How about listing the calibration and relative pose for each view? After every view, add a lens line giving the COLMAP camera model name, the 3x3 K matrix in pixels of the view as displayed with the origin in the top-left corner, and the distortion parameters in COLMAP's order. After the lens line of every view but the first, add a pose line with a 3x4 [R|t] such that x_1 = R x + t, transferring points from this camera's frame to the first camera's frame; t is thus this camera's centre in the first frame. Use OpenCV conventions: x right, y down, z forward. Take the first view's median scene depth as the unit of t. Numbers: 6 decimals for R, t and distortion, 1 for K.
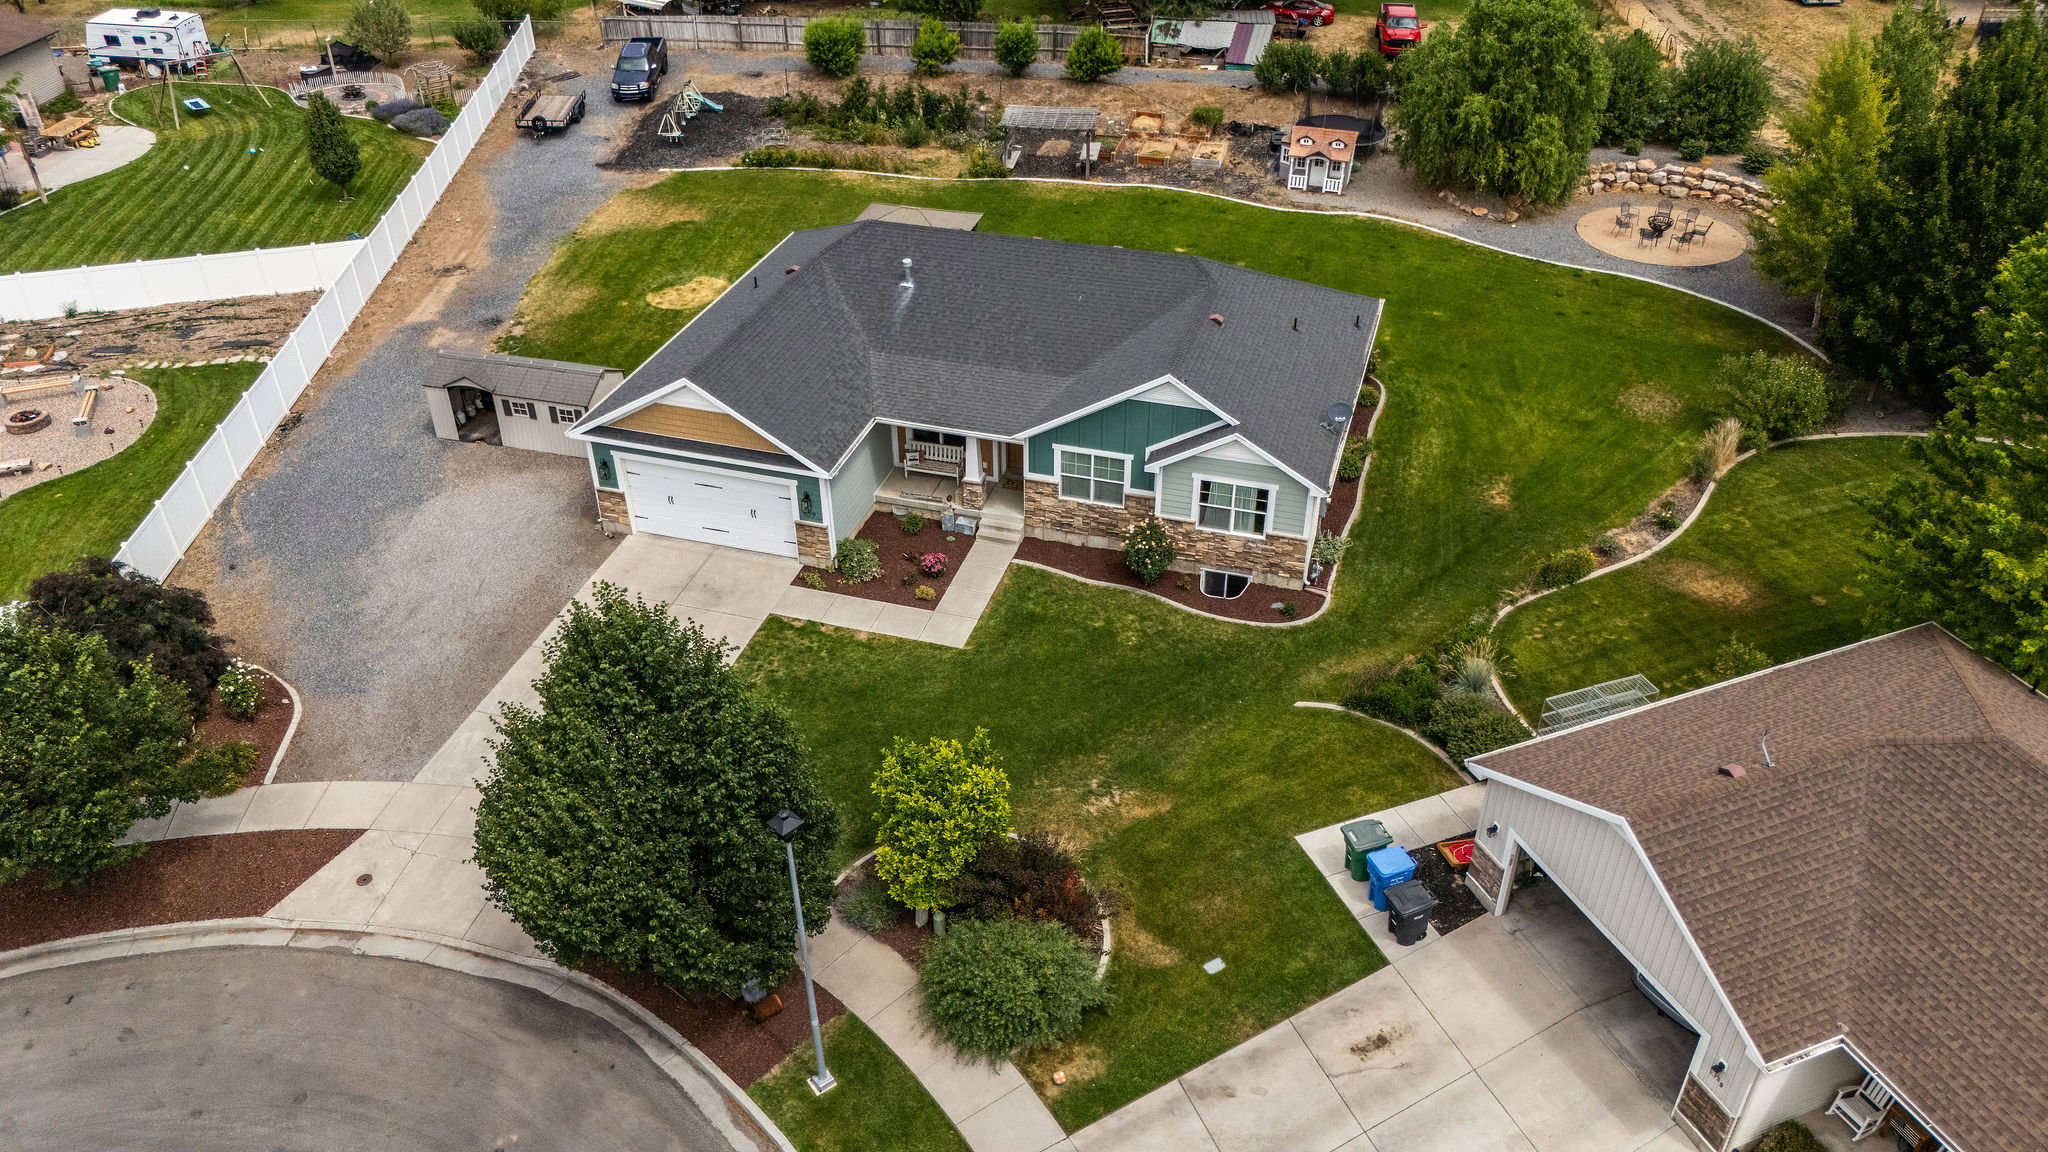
lens RADIAL K [[1503.0, 0, 1019.9], [0, 1503.0, 579.2], [0, 0, 1]] dist [0.077926, -0.083270]
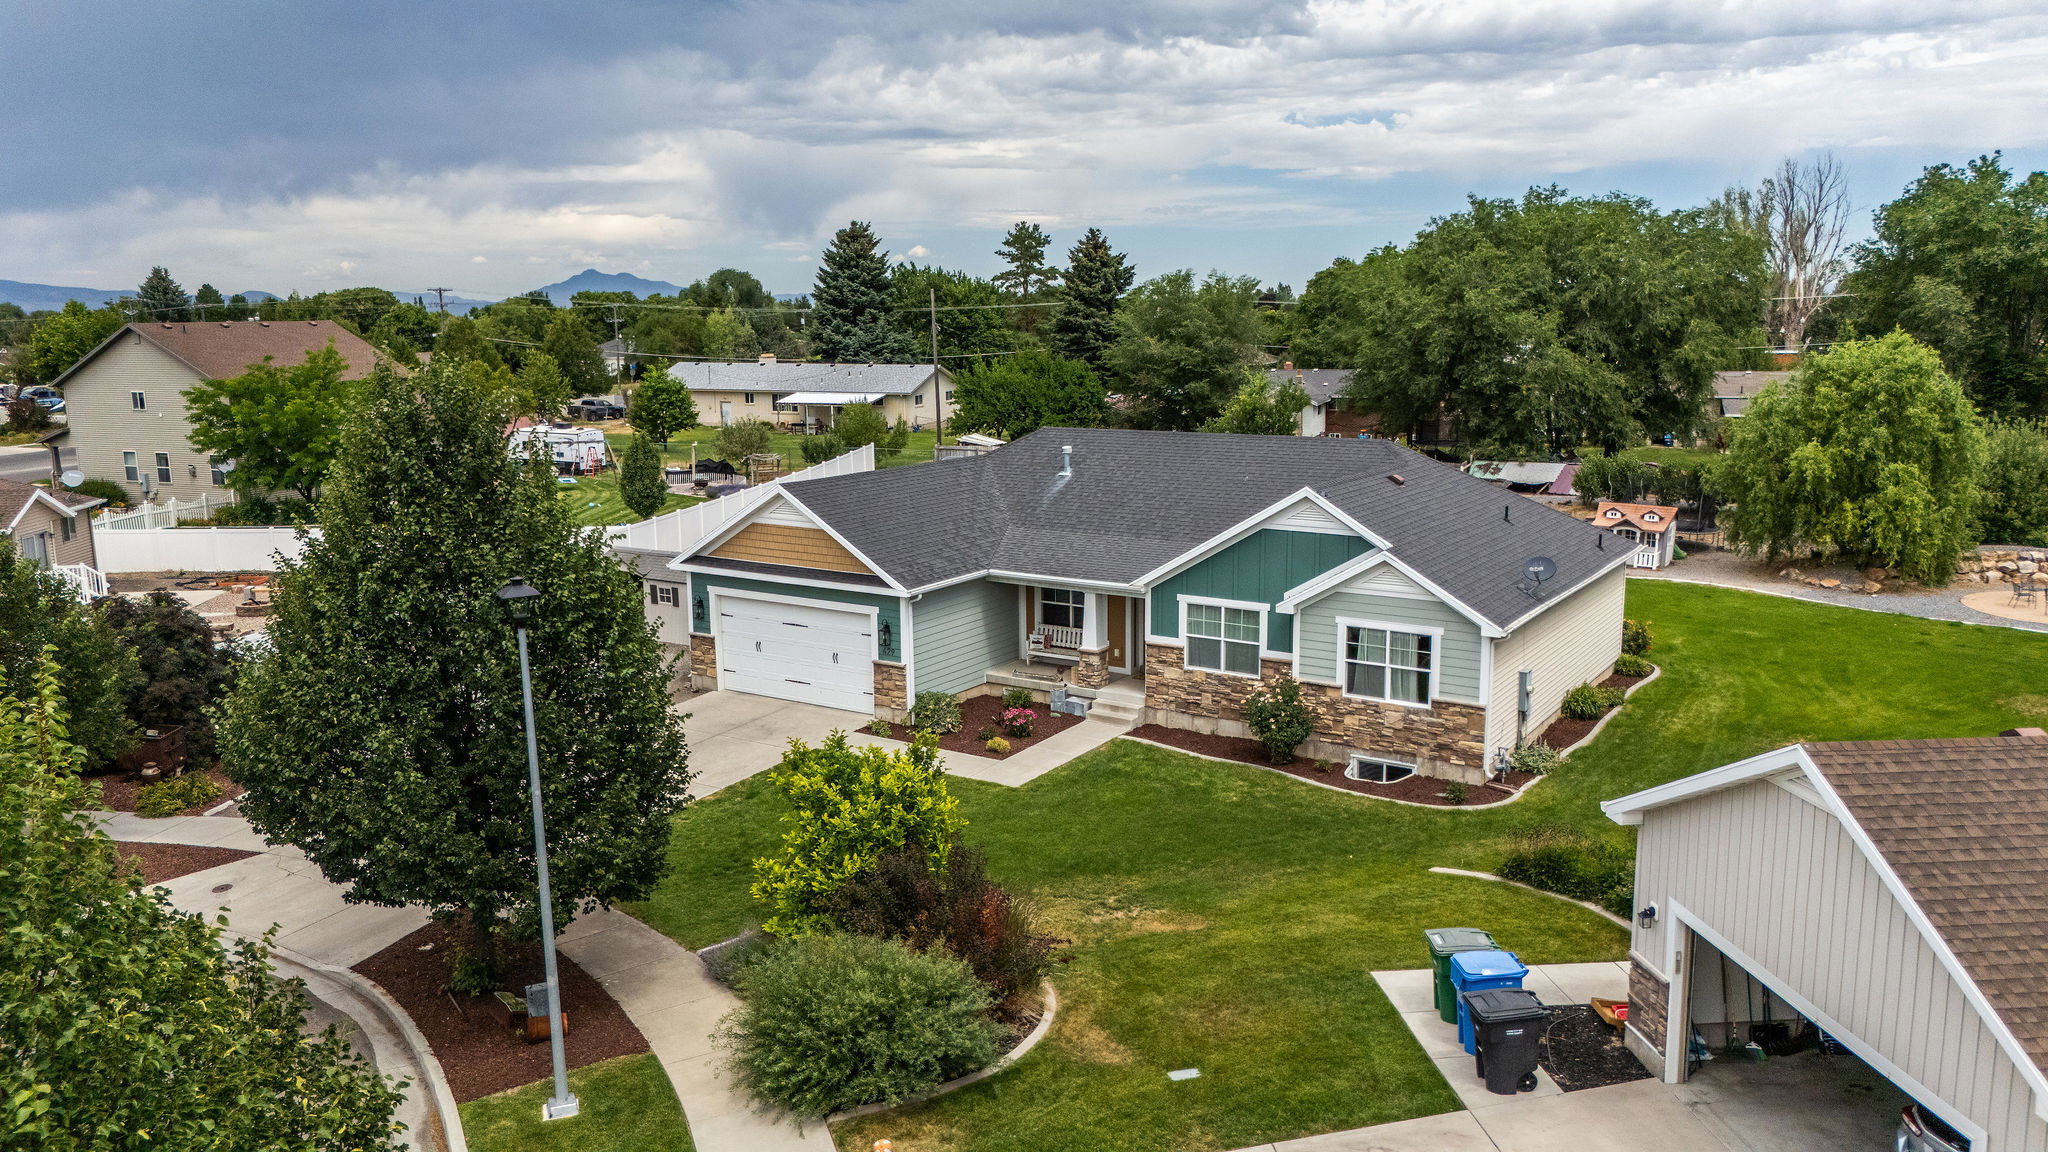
lens RADIAL K [[1503.0, 0, 1019.8], [0, 1503.0, 576.3], [0, 0, 1]] dist [0.077926, -0.083270]
pose [[0.958554, 0.048043, -0.280831, 0.172633], [-0.159835, 0.906638, -0.390460, 0.242406], [0.235854, 0.419164, 0.876741, 0.242084]]
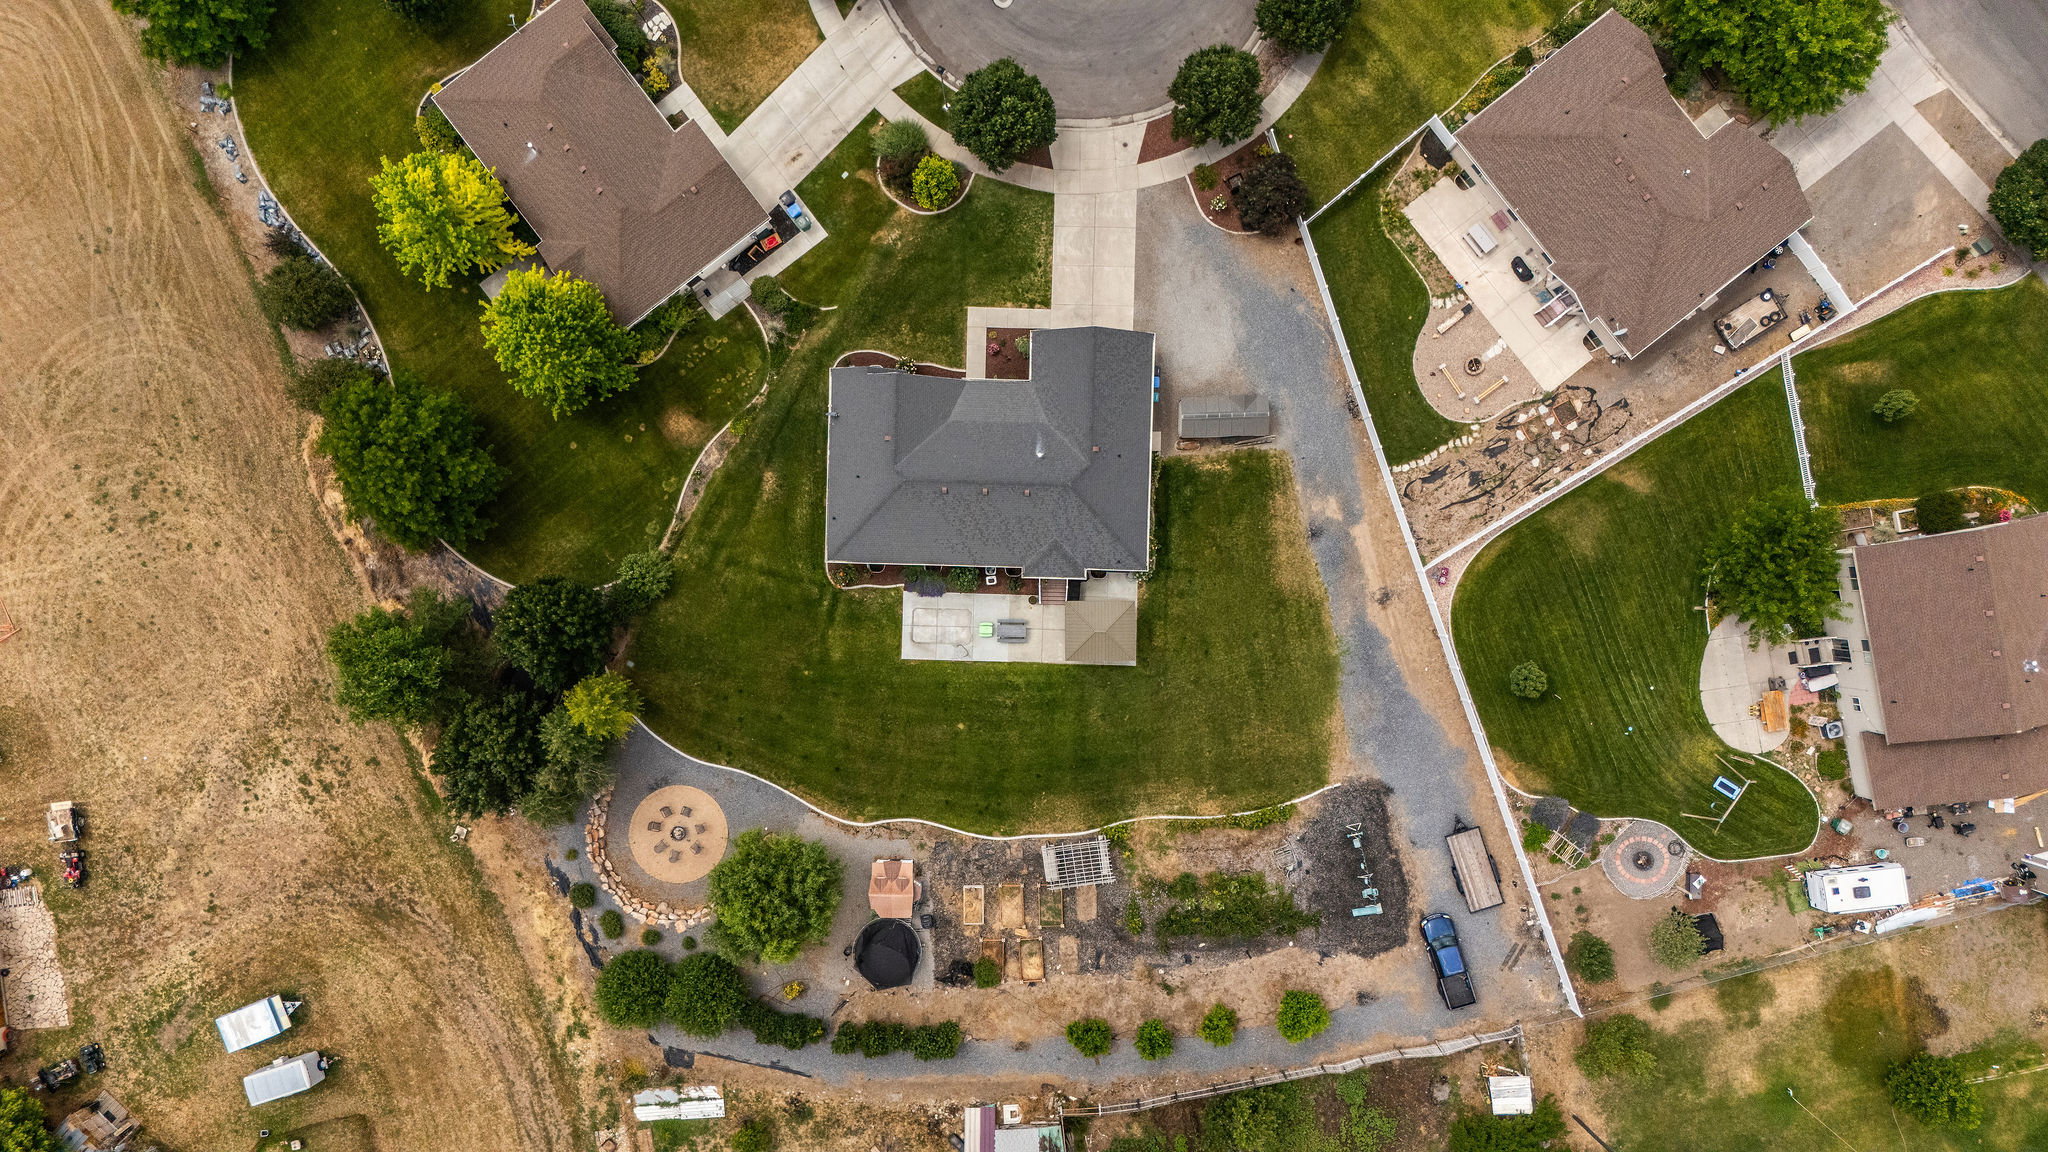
lens RADIAL K [[1503.0, 0, 1026.8], [0, 1503.0, 573.1], [0, 0, 1]] dist [0.077926, -0.083270]
pose [[-0.962529, 0.270655, 0.016859, -0.052521], [-0.139486, -0.547448, 0.825133, -2.189365], [0.232556, 0.791862, 0.564687, -0.050506]]
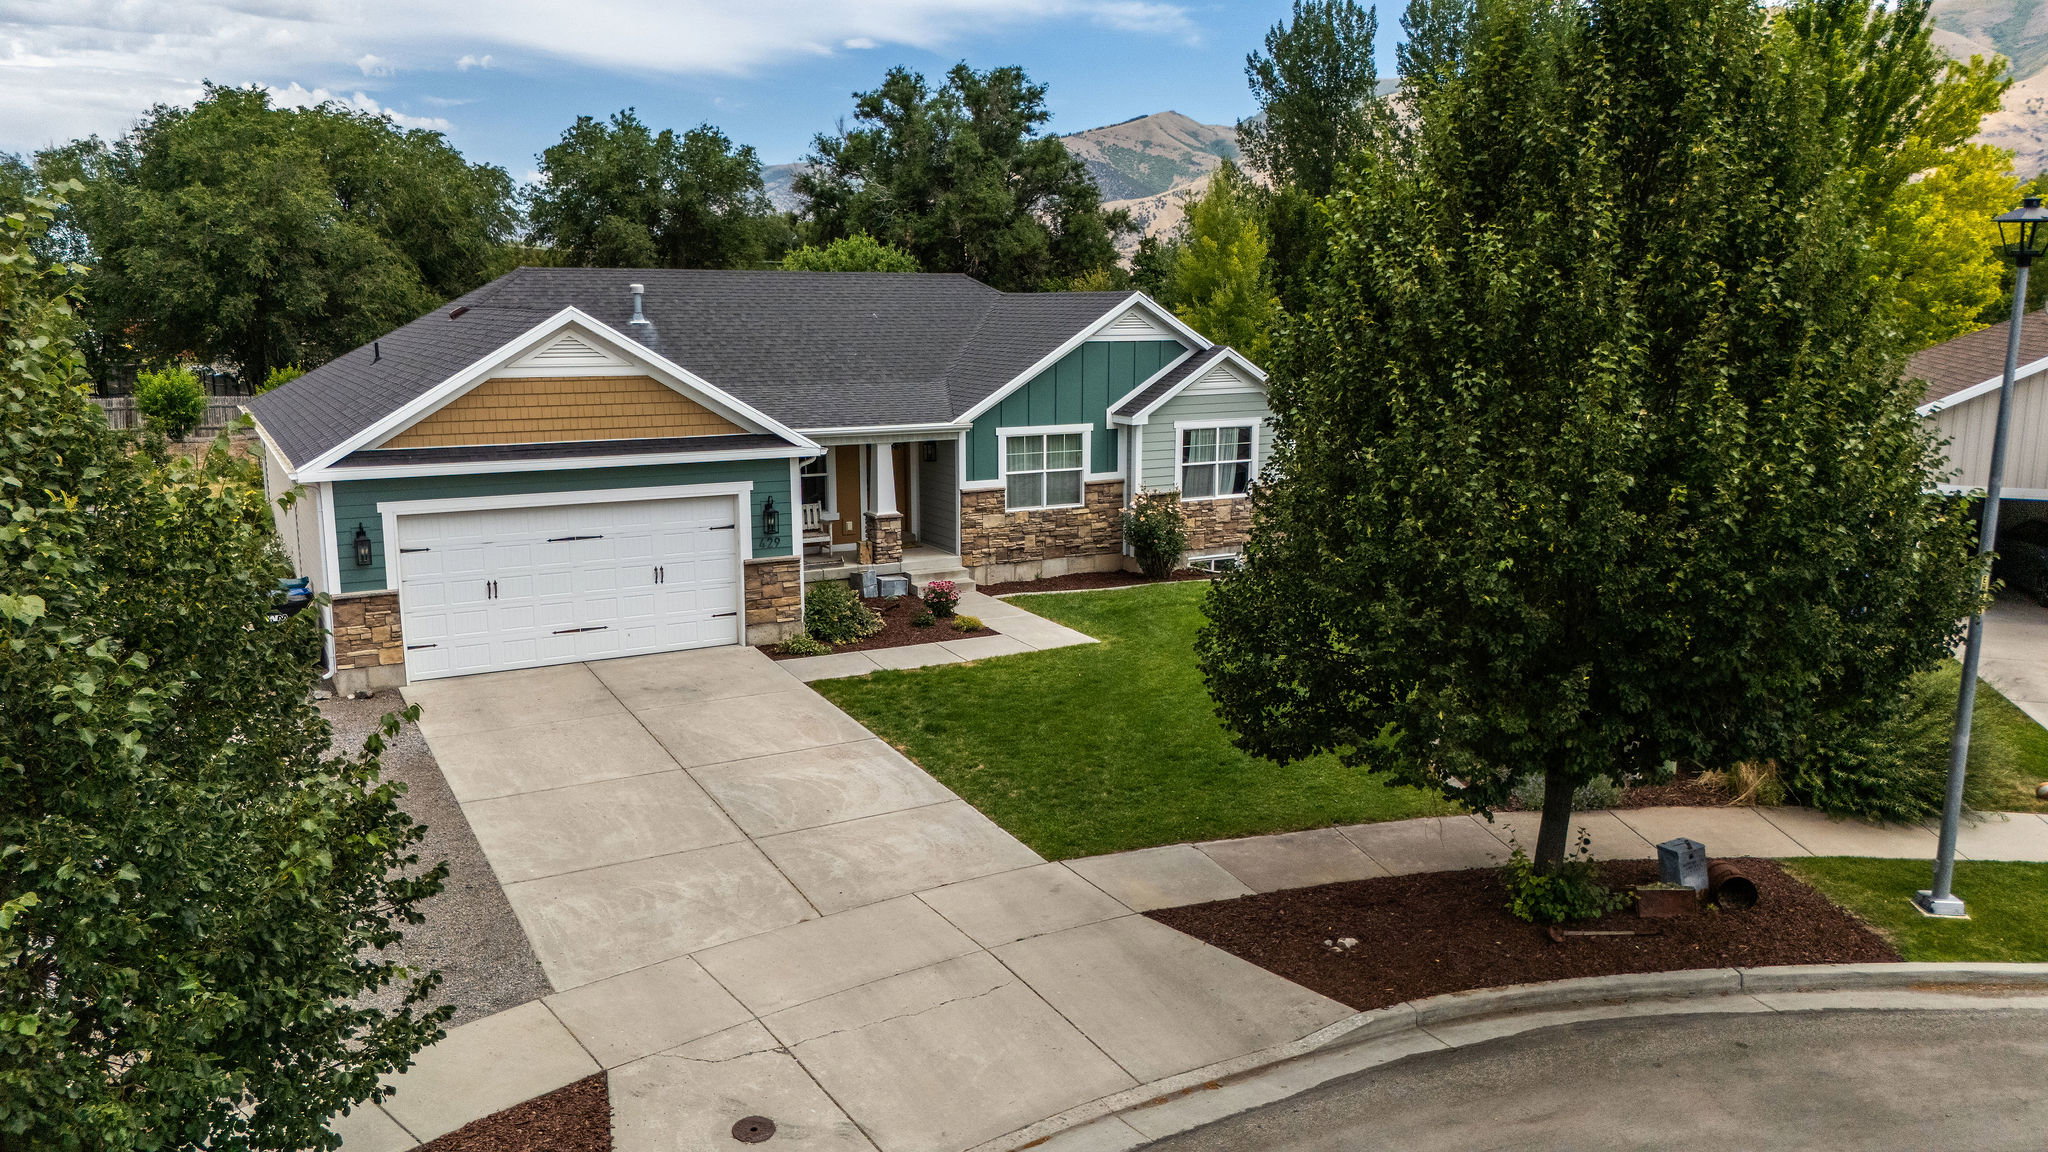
lens RADIAL K [[1503.0, 0, 1026.2], [0, 1503.0, 596.4], [0, 0, 1]] dist [0.077926, -0.083270]
pose [[0.689321, -0.133007, 0.712142, -0.502660], [0.409743, 0.882249, -0.231835, 0.158407], [-0.597451, 0.451604, 0.662651, 0.545692]]
